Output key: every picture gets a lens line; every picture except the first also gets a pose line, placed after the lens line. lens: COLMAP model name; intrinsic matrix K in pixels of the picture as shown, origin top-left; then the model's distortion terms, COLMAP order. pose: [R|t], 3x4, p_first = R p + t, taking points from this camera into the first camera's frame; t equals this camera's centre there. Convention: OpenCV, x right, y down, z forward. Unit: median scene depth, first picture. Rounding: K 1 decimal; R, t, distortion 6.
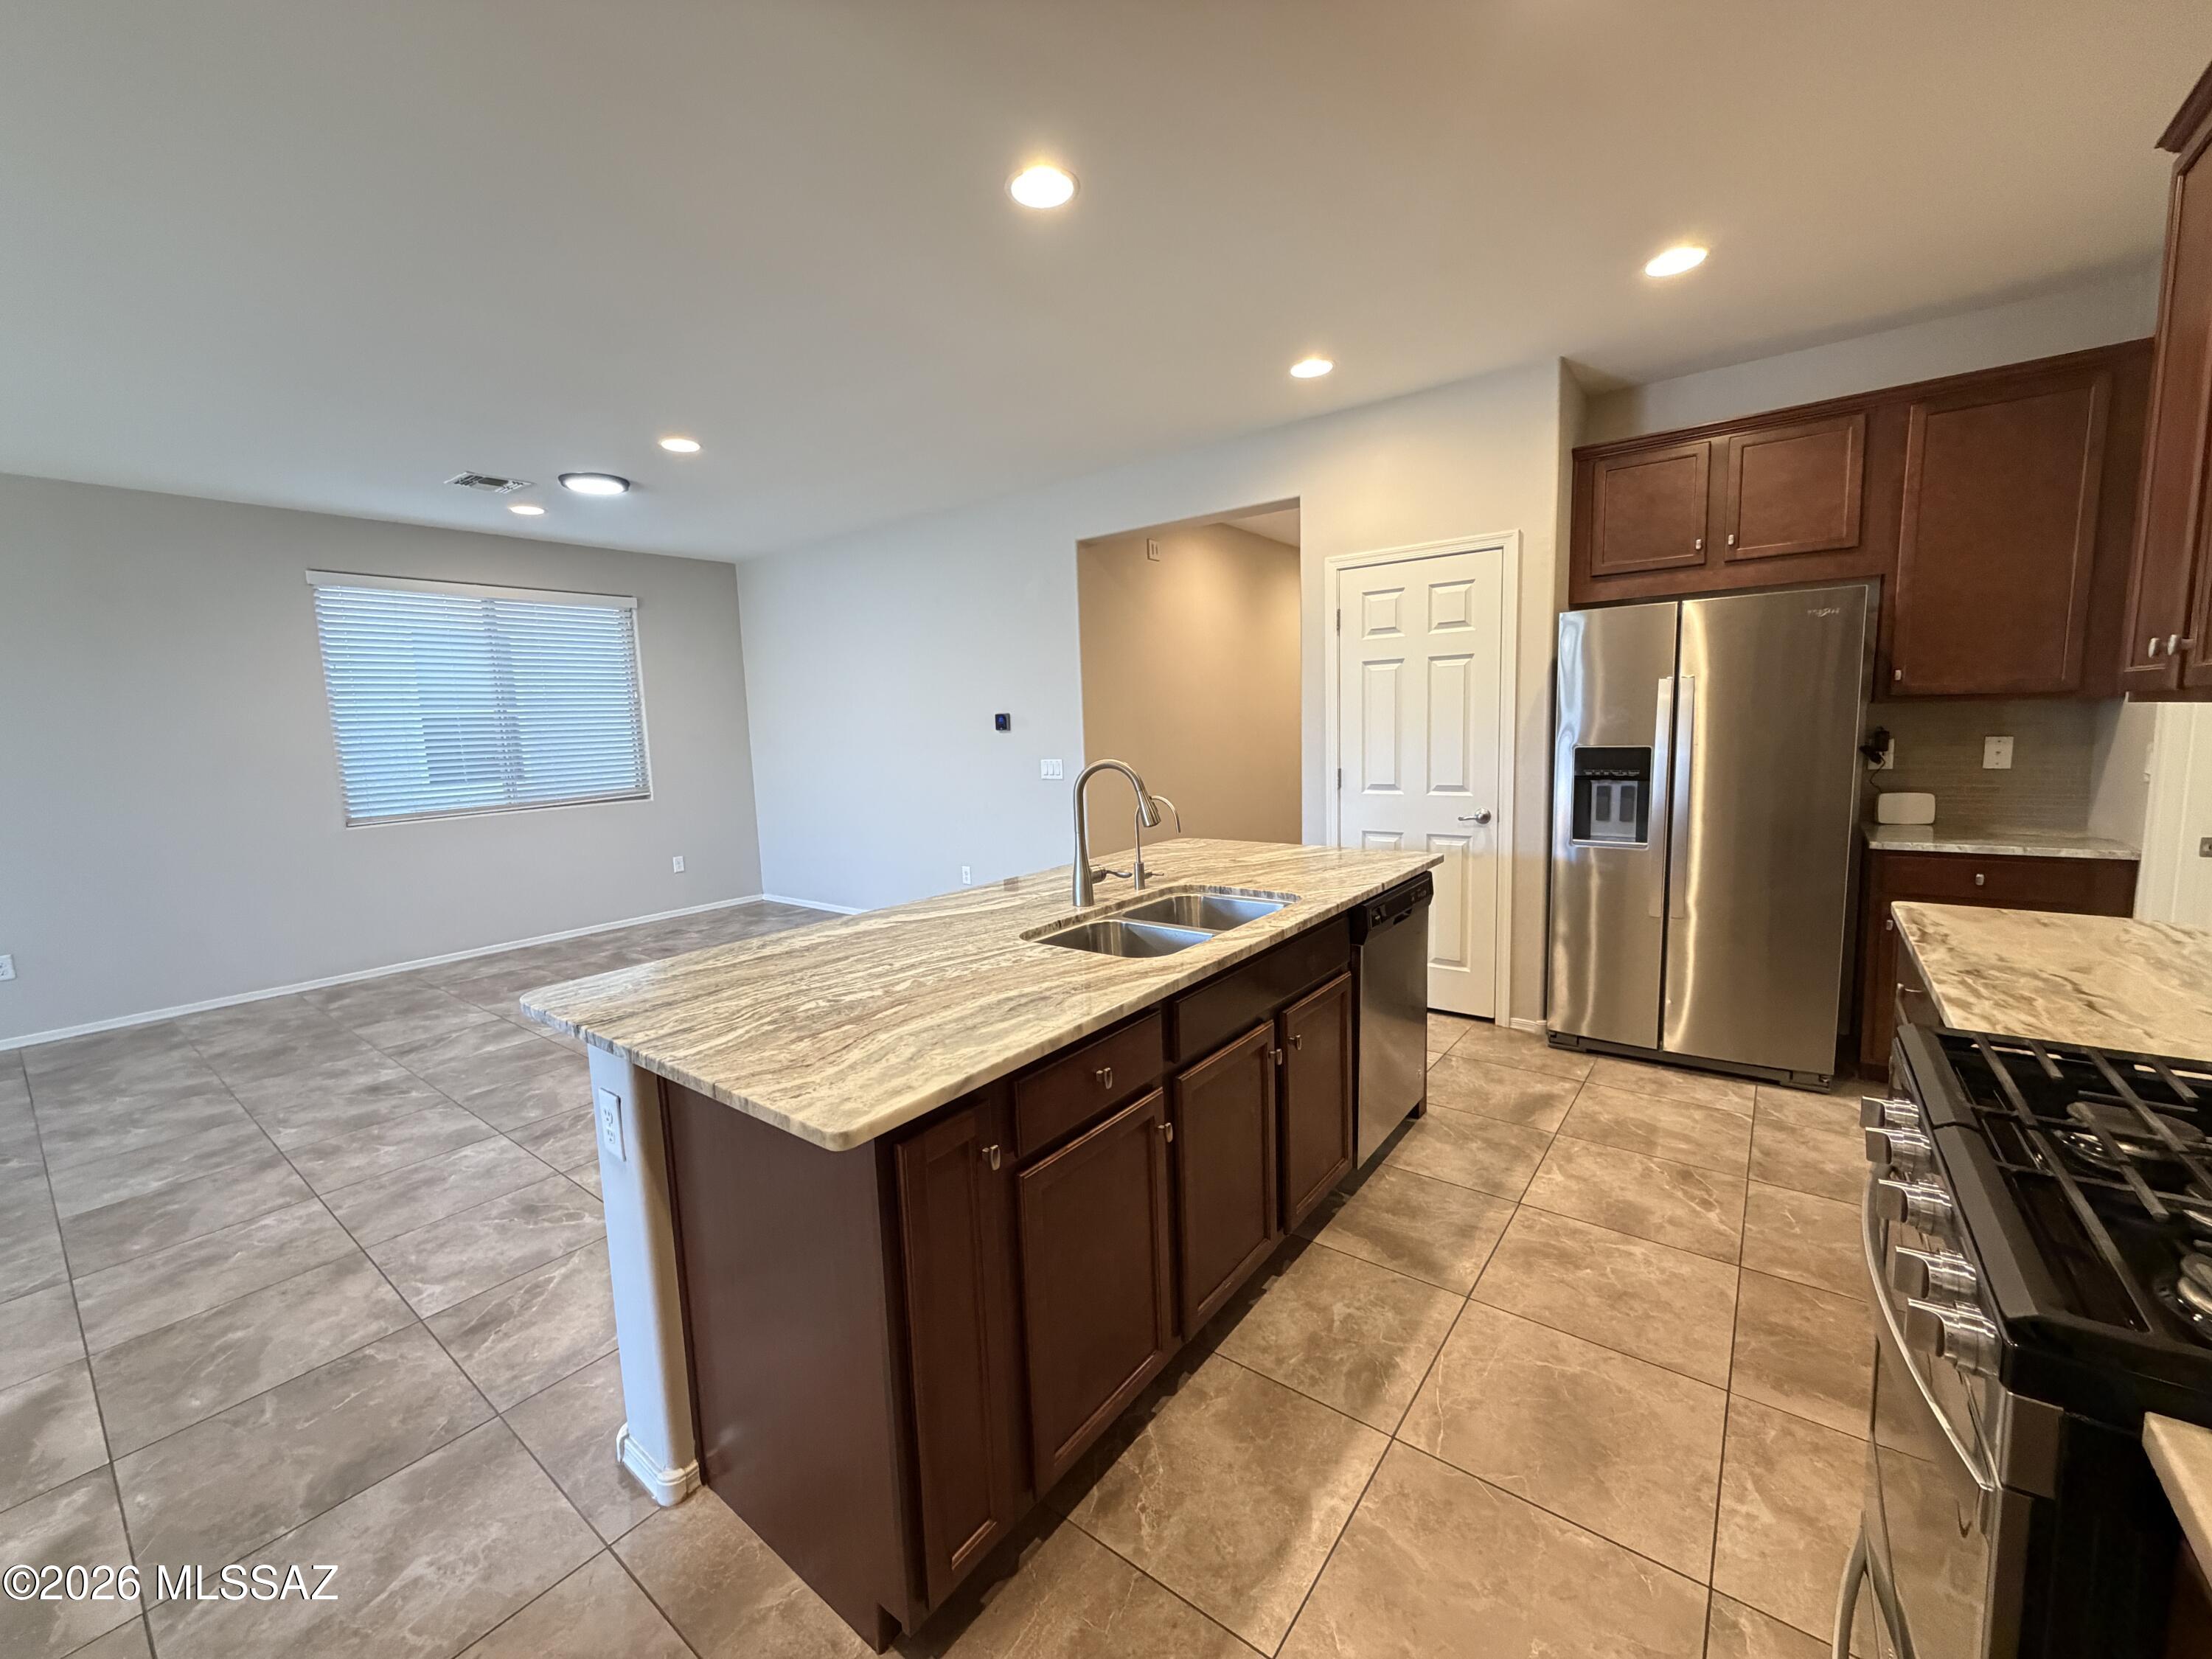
lens RADIAL K [[885.7, 0, 1099.4], [0, 885.7, 825.0], [0, 0, 1]] dist [0.000564, 0.000464]
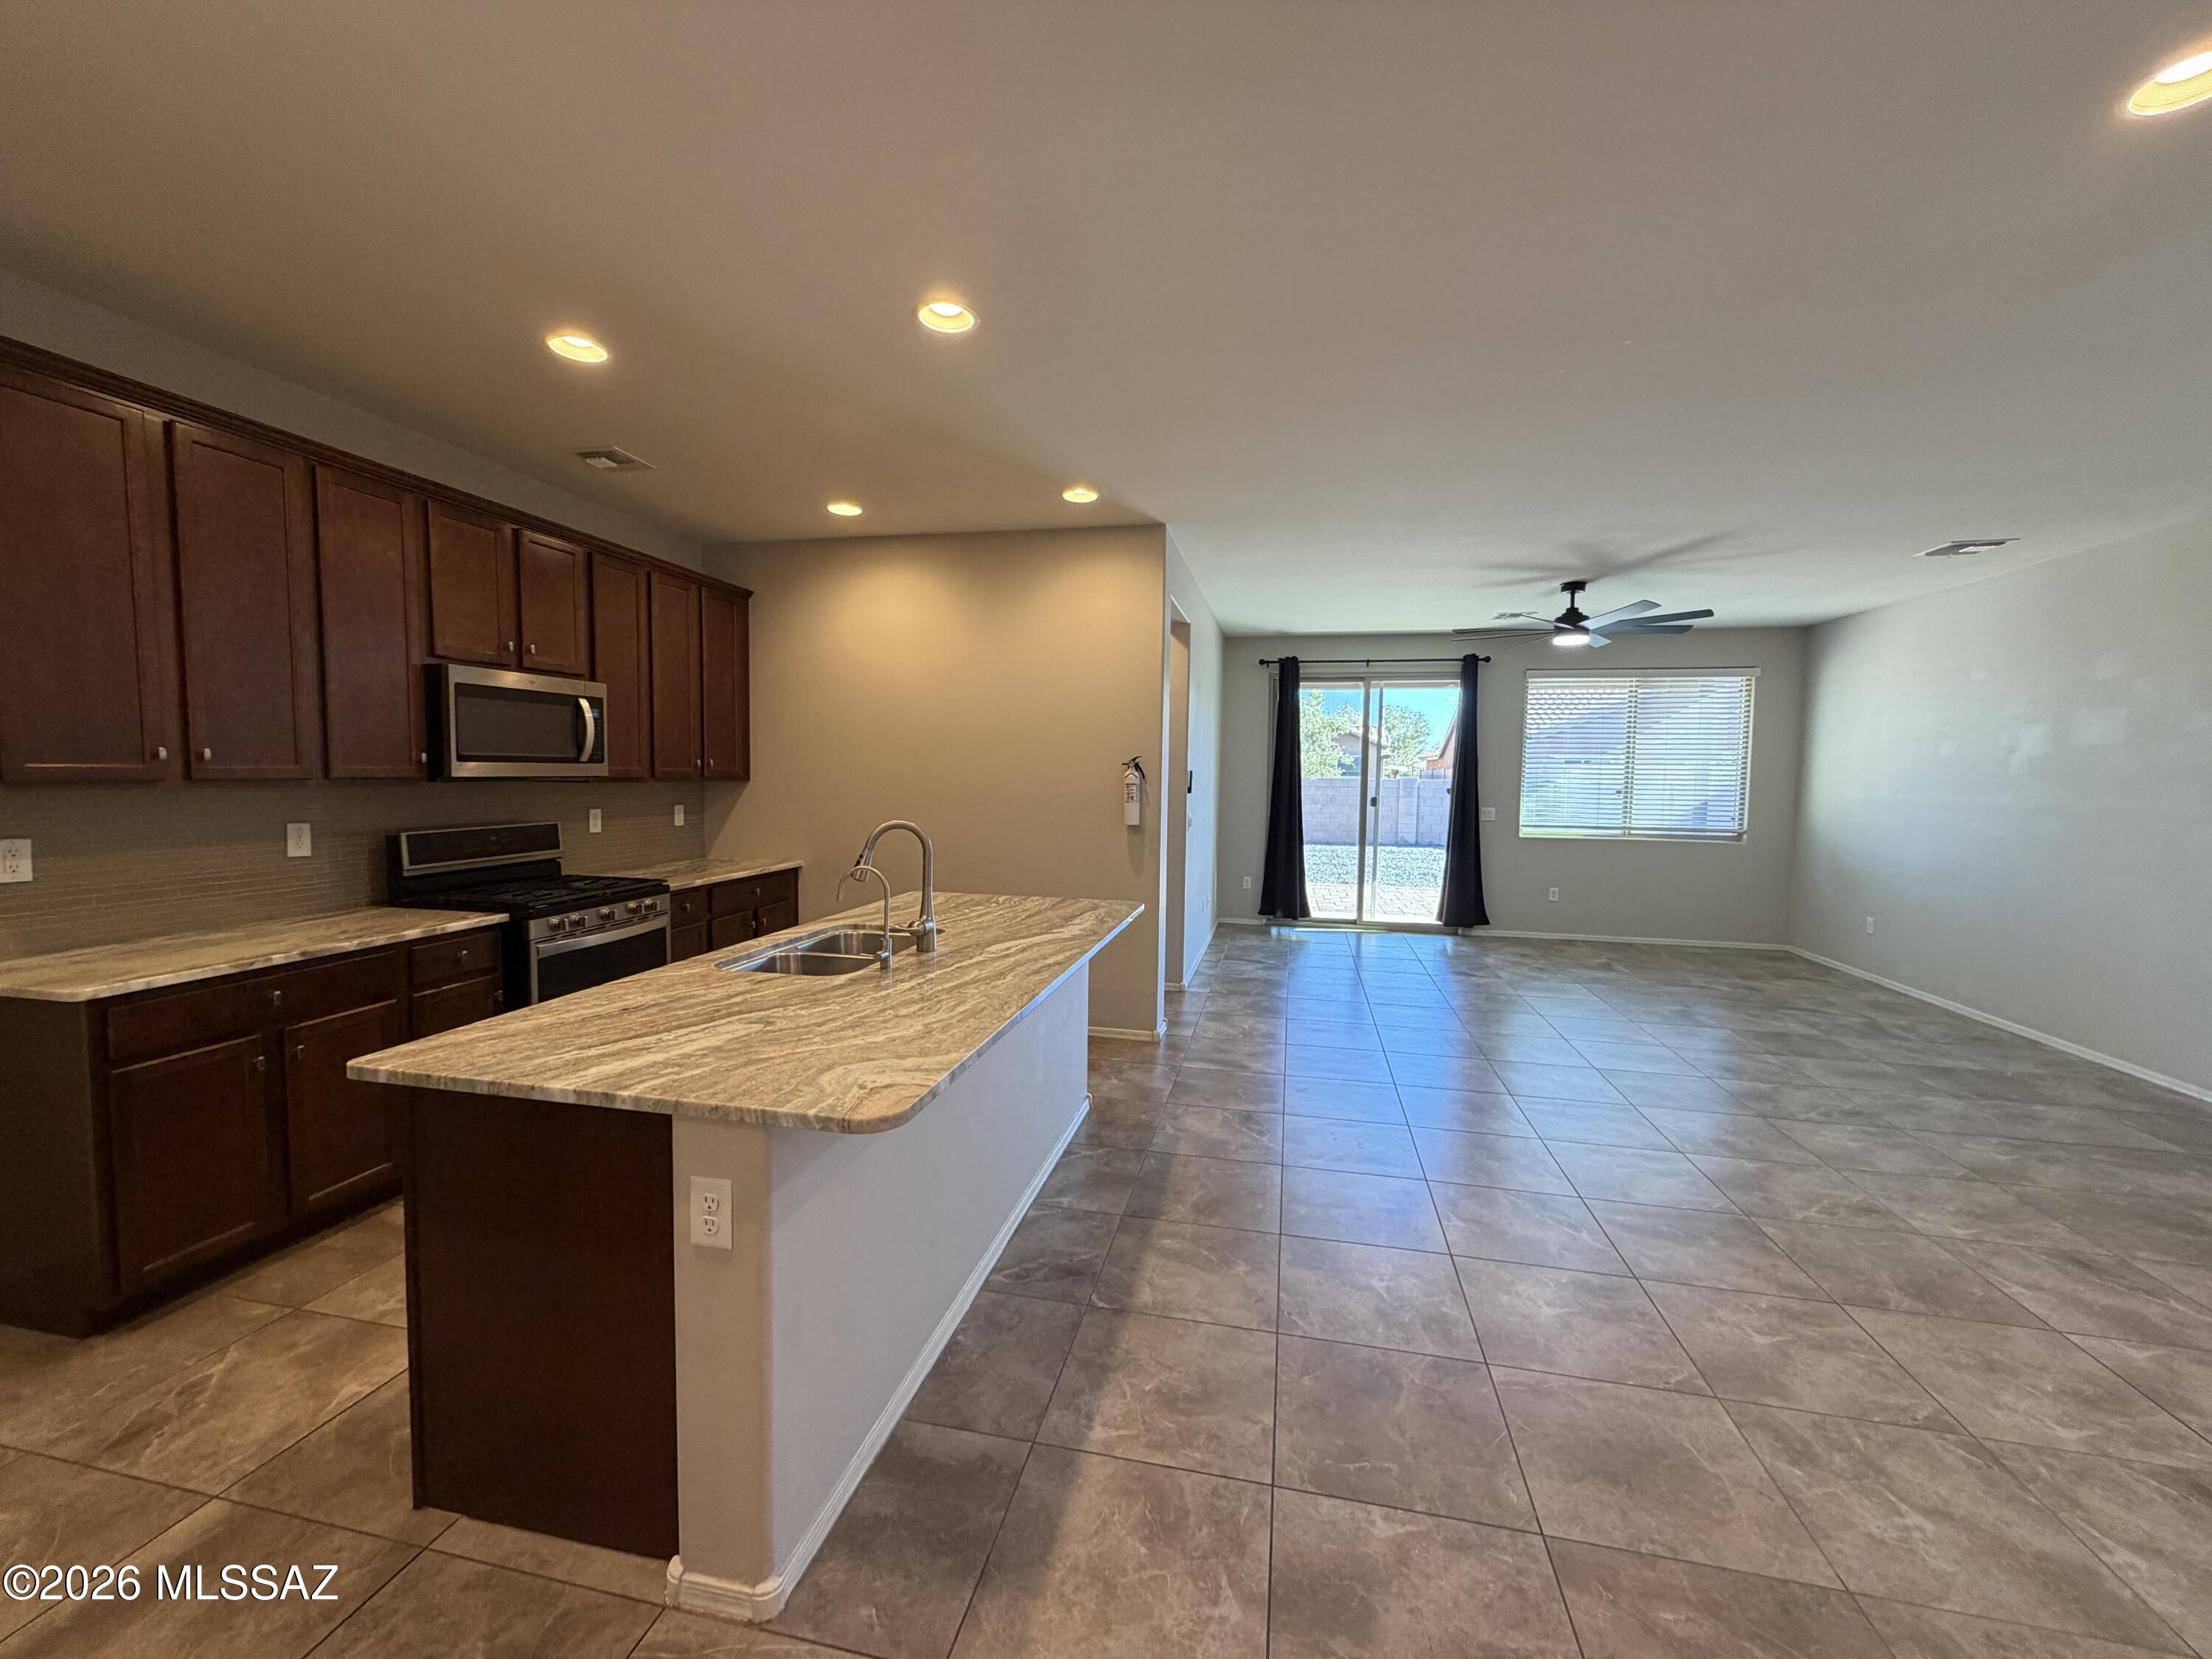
lens RADIAL K [[884.9, 0, 1099.8], [0, 884.9, 824.7], [0, 0, 1]] dist [-0.000287, 0.000218]
pose [[-0.903097, 0.047110, -0.426845, 0.329694], [-0.033270, 0.983301, 0.178918, -0.354613], [0.428146, 0.175781, -0.886449, 2.678622]]
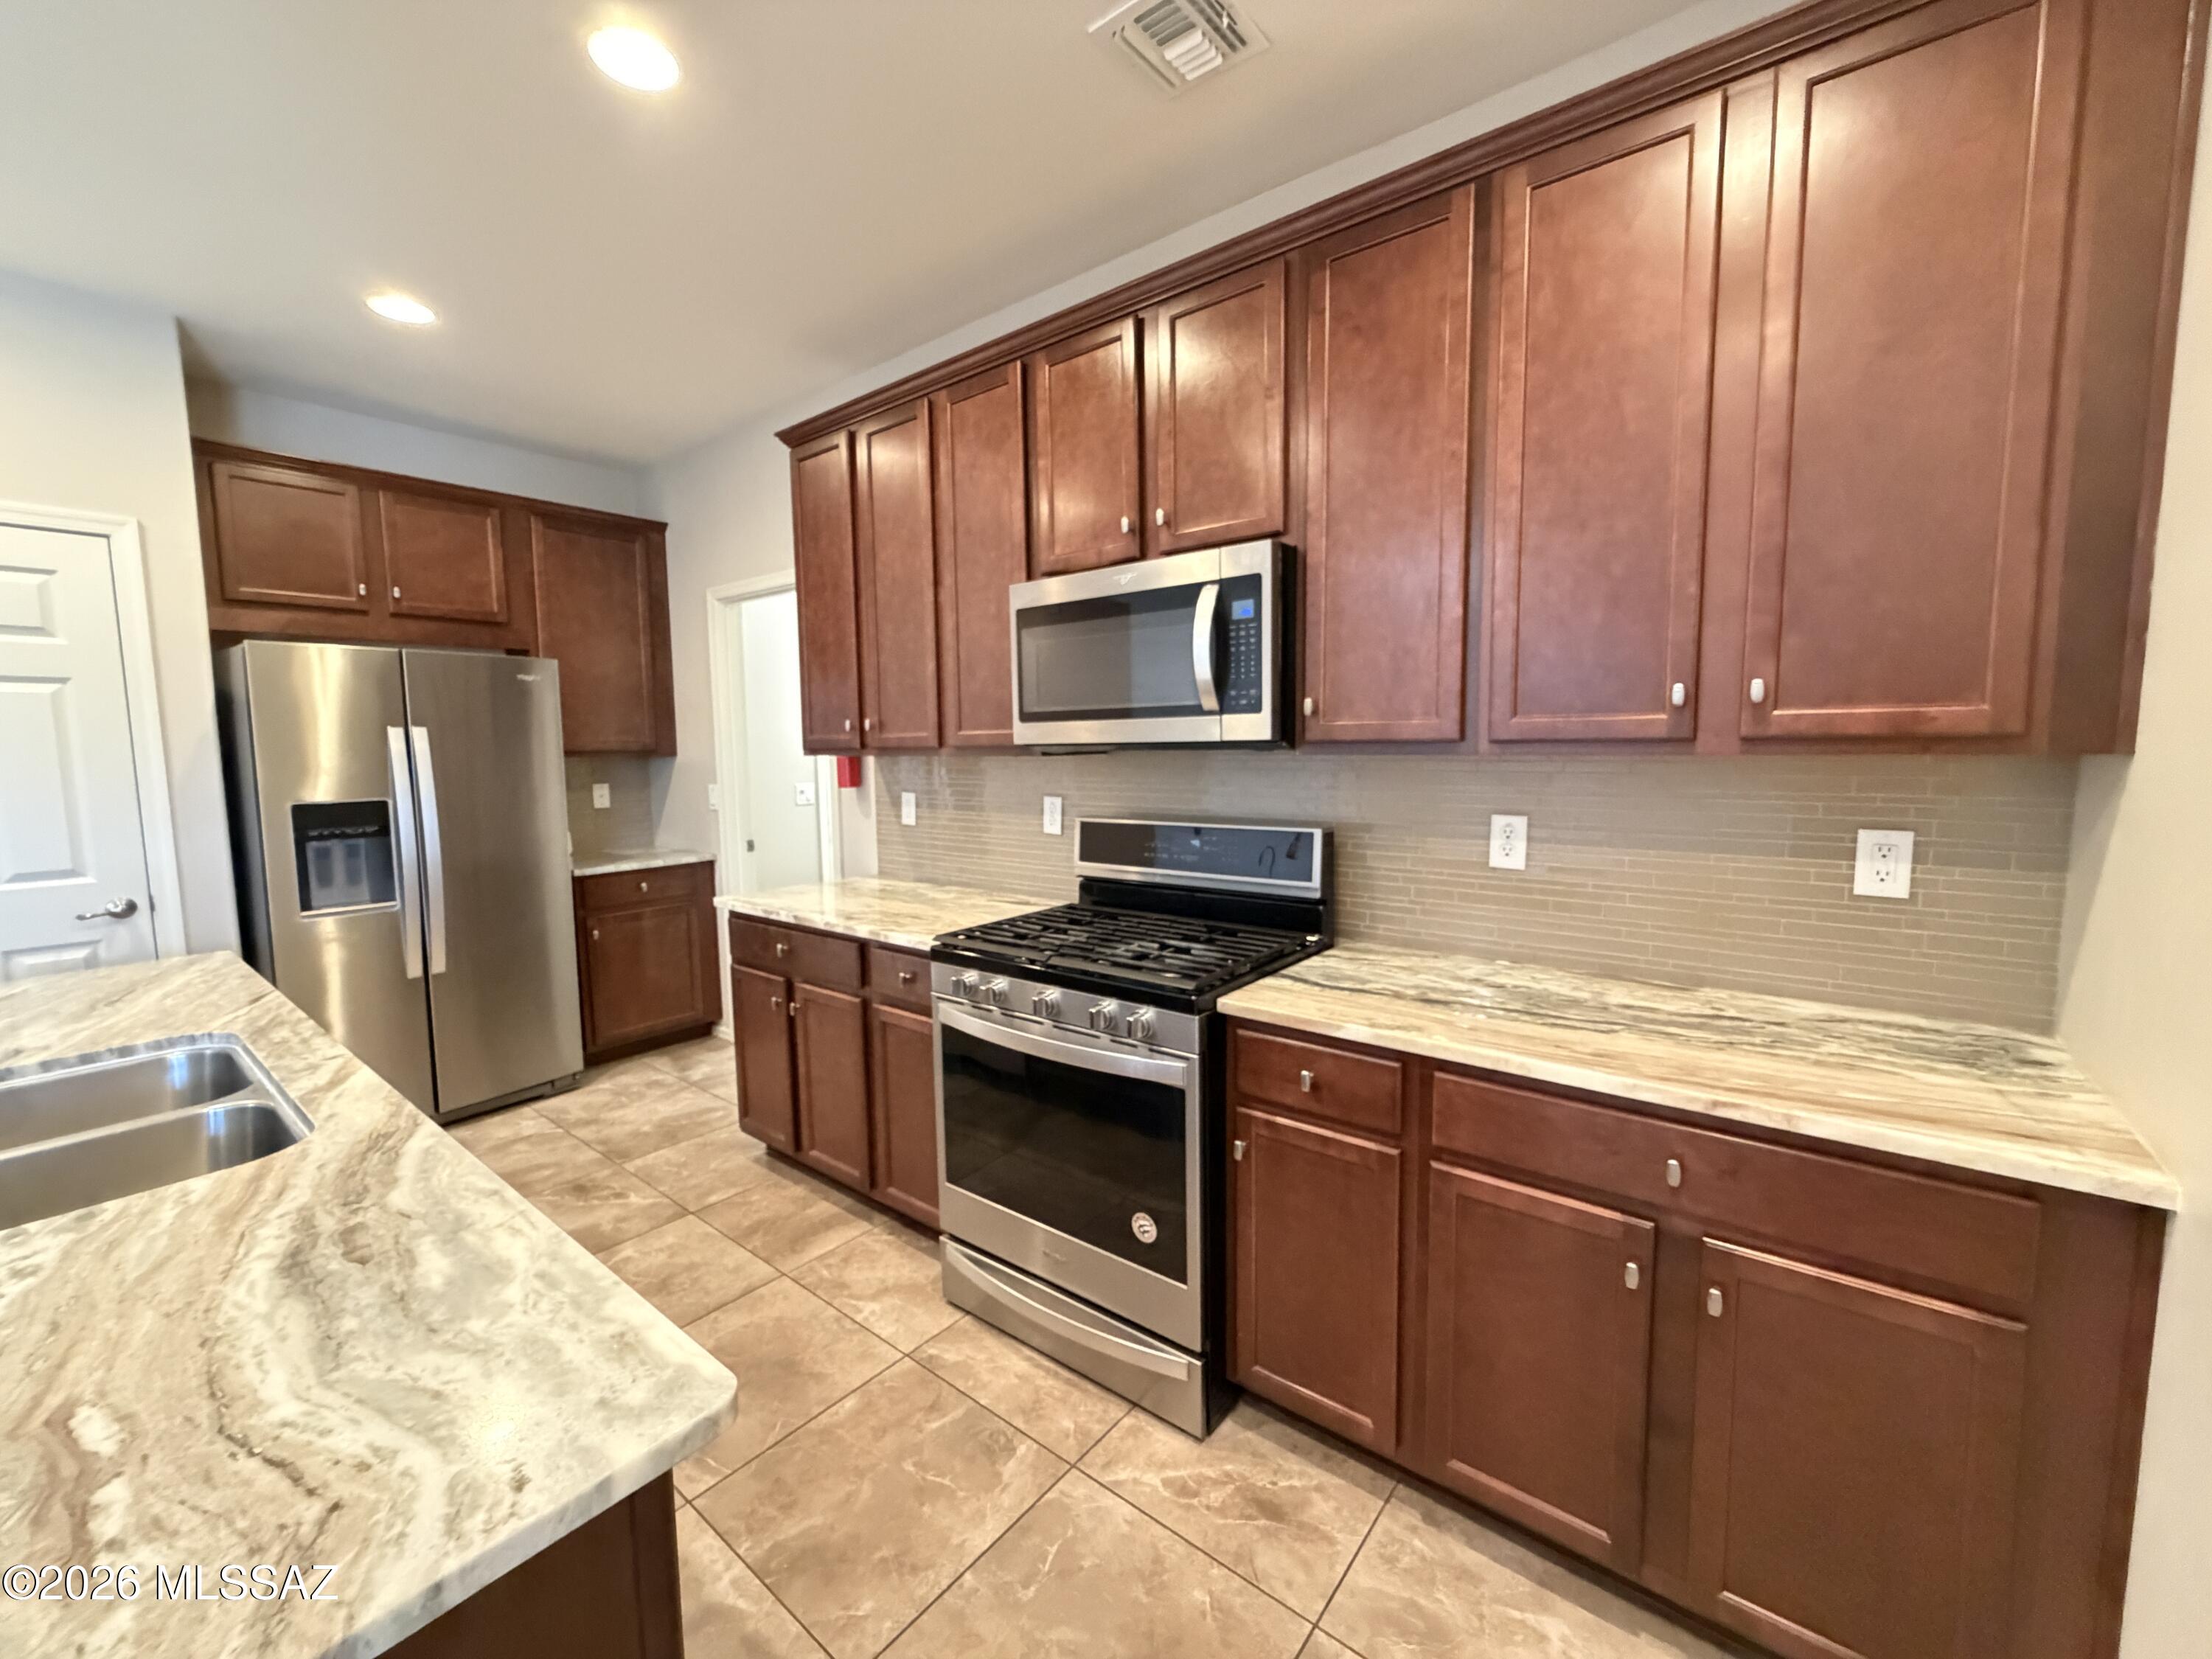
lens RADIAL K [[888.9, 0, 1100.1], [0, 888.9, 825.6], [0, 0, 1]] dist [0.000306, 0.000319]
pose [[0.022217, -0.060518, 0.997920, -0.534632], [0.128858, 0.990014, 0.057169, -0.031467], [-0.991414, 0.127320, 0.029793, 0.402255]]
